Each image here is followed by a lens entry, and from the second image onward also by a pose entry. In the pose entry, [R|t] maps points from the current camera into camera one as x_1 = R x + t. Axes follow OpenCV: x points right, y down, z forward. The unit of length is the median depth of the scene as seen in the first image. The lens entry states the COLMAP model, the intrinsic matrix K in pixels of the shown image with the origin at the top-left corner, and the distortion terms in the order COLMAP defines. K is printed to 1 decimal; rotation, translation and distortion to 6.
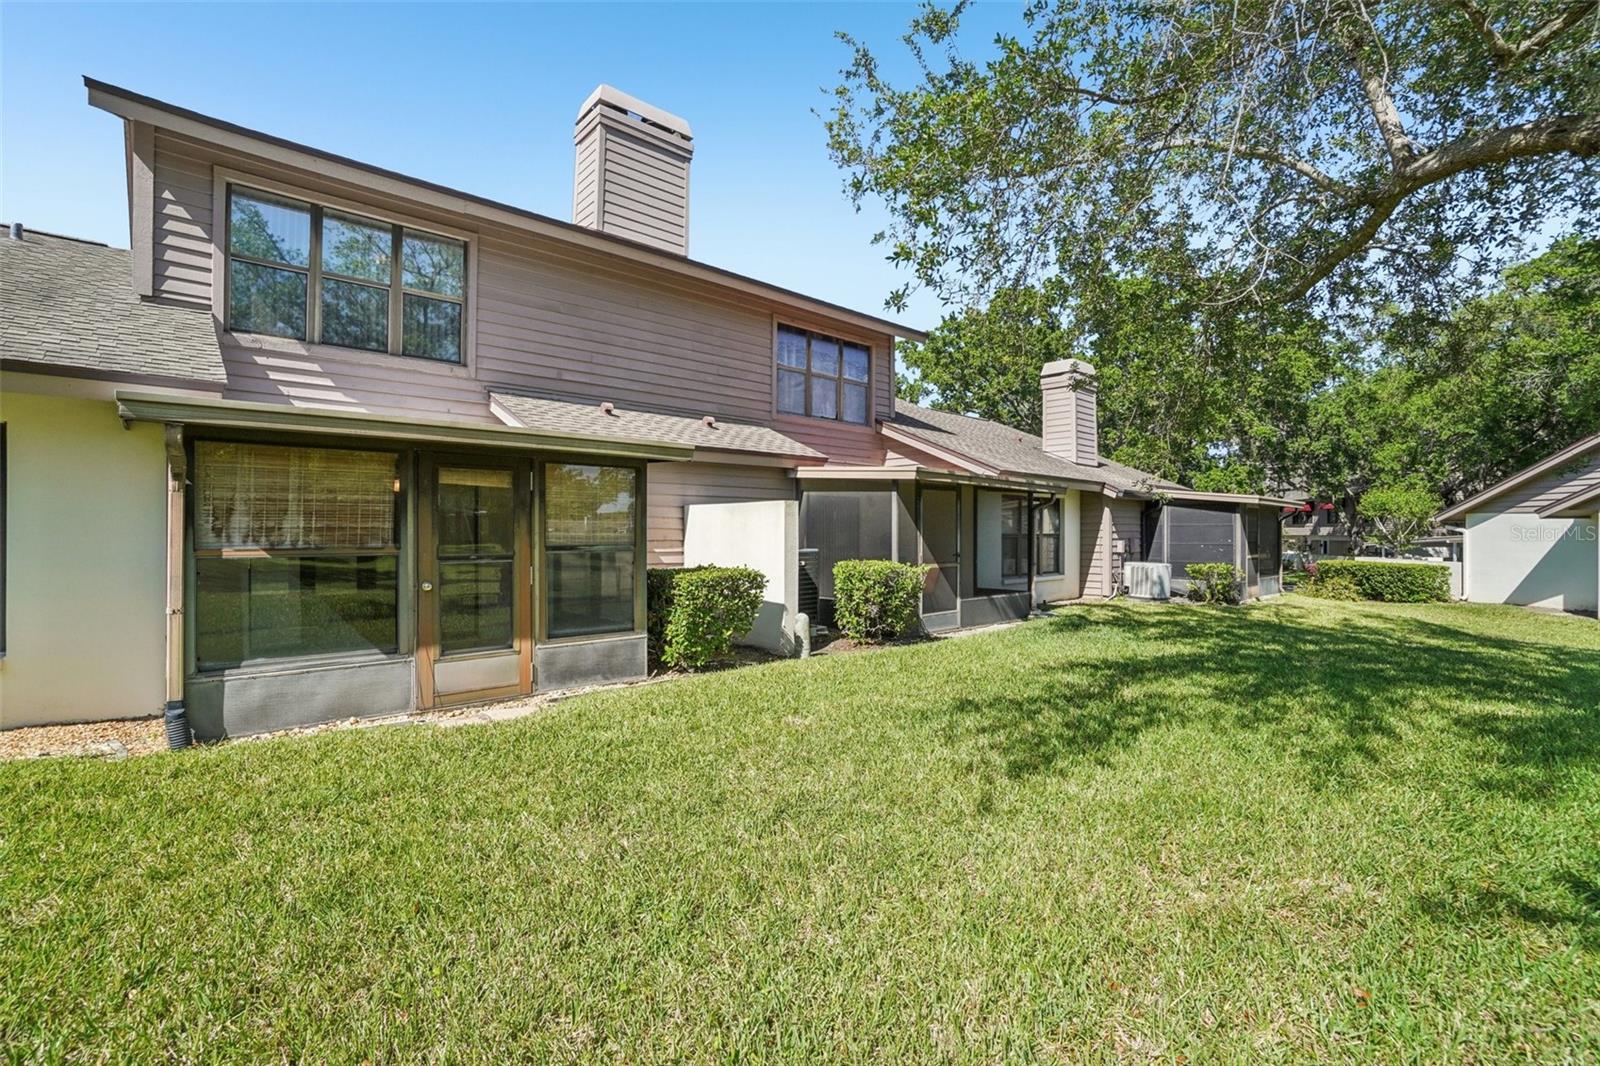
lens RADIAL K [[710.0, 0, 804.2], [0, 710.0, 522.6], [0, 0, 1]] dist [-0.064223, 0.023789]
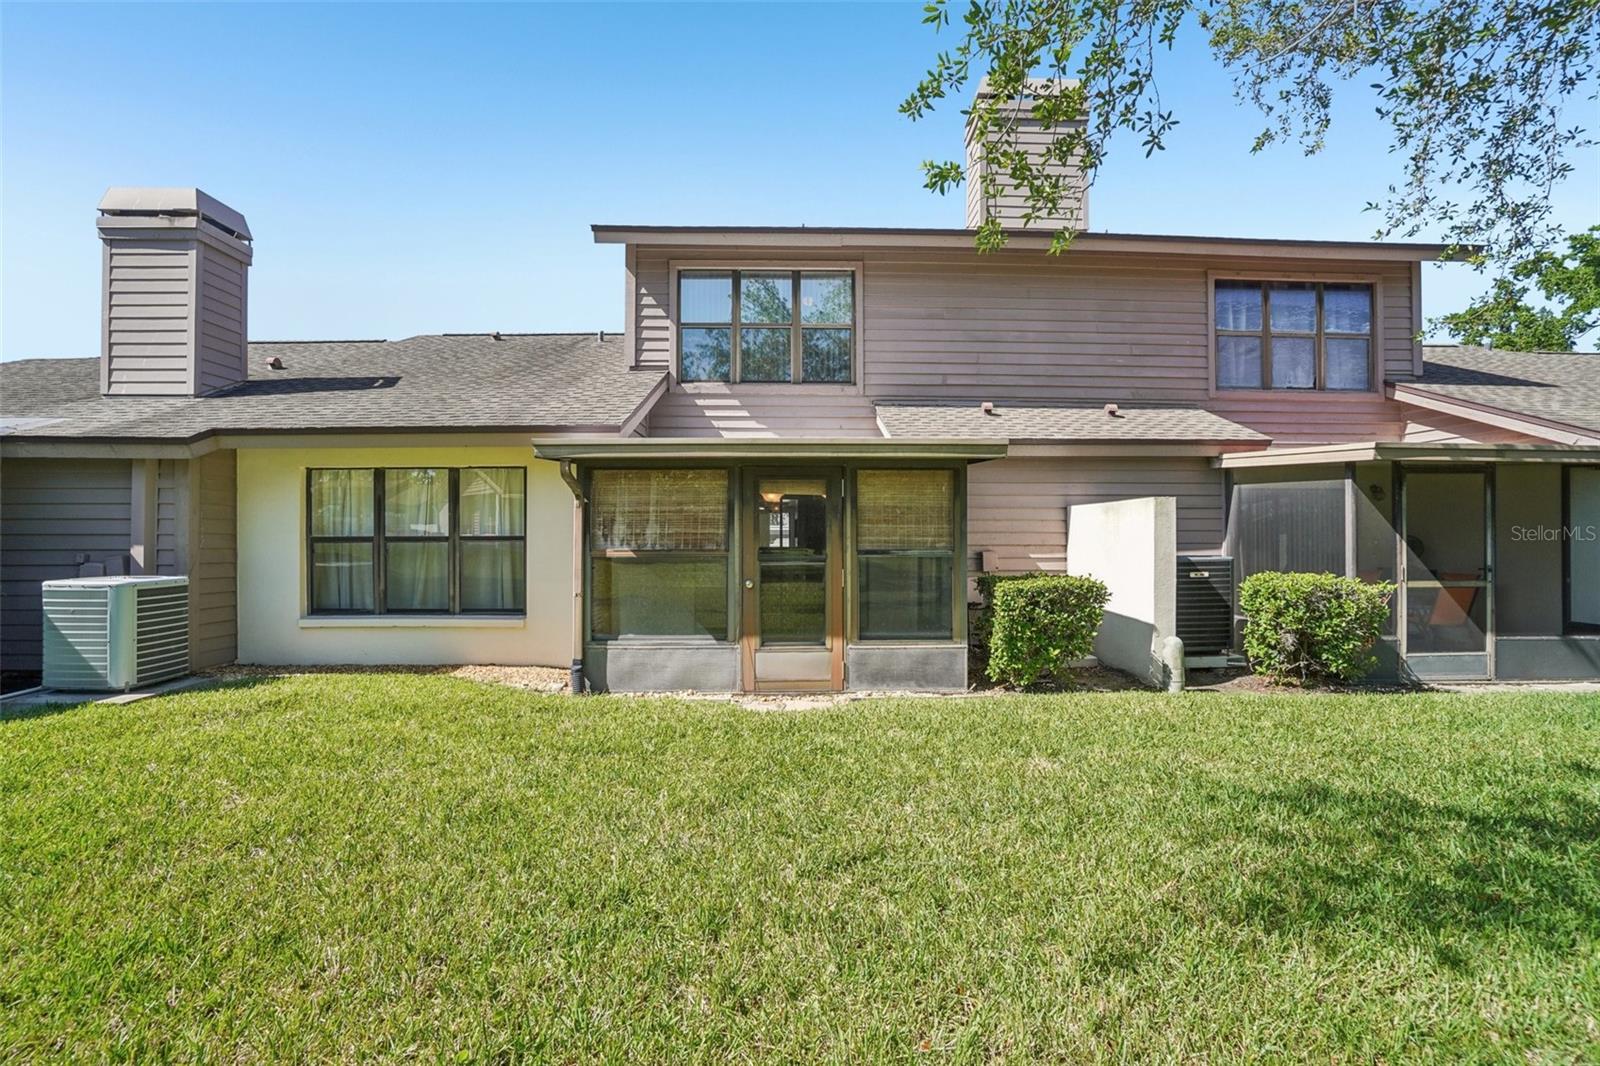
lens RADIAL K [[710.0, 0, 804.2], [0, 710.0, 522.6], [0, 0, 1]] dist [-0.064223, 0.023789]
pose [[0.753490, -0.013954, -0.657311, 0.221342], [0.010696, 0.999903, -0.008965, 0.001449], [0.657372, -0.000276, 0.753566, 0.138995]]
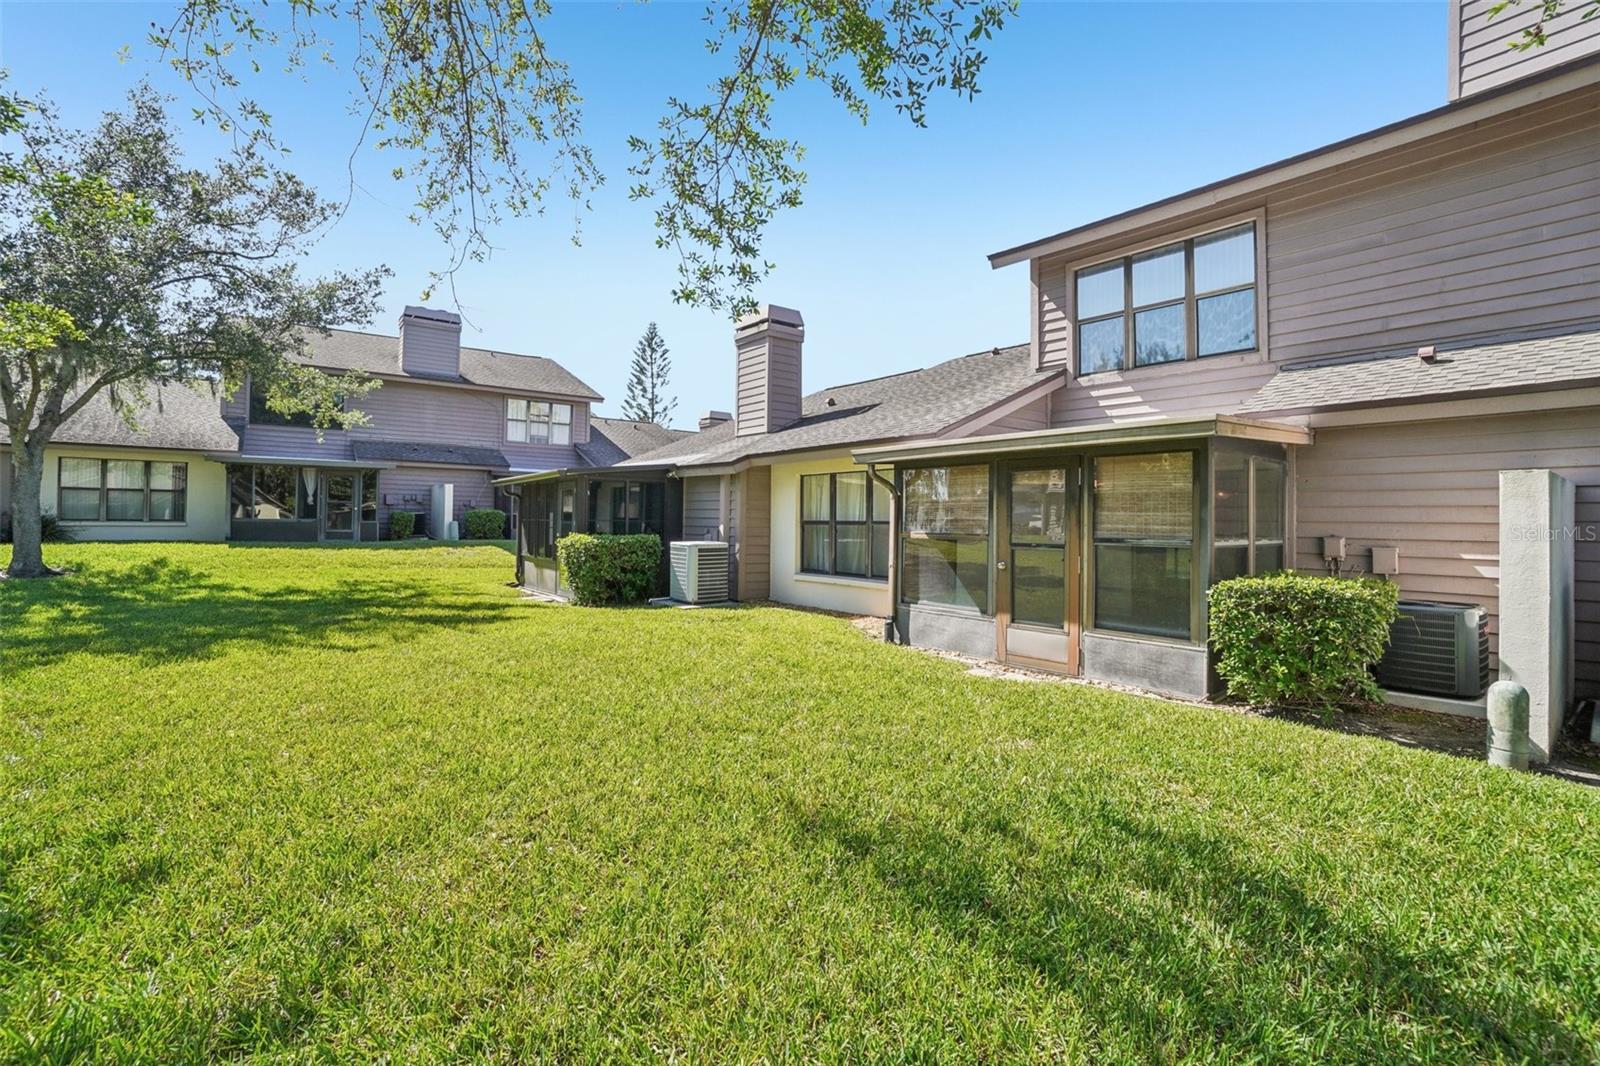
lens RADIAL K [[713.3, 0, 807.3], [0, 713.3, 493.6], [0, 0, 1]] dist [-0.064288, 0.024379]
pose [[-0.065226, -0.039208, -0.997100, 0.595262], [0.000278, 0.999227, -0.039310, 0.007781], [0.997870, -0.002841, -0.065165, 0.551265]]
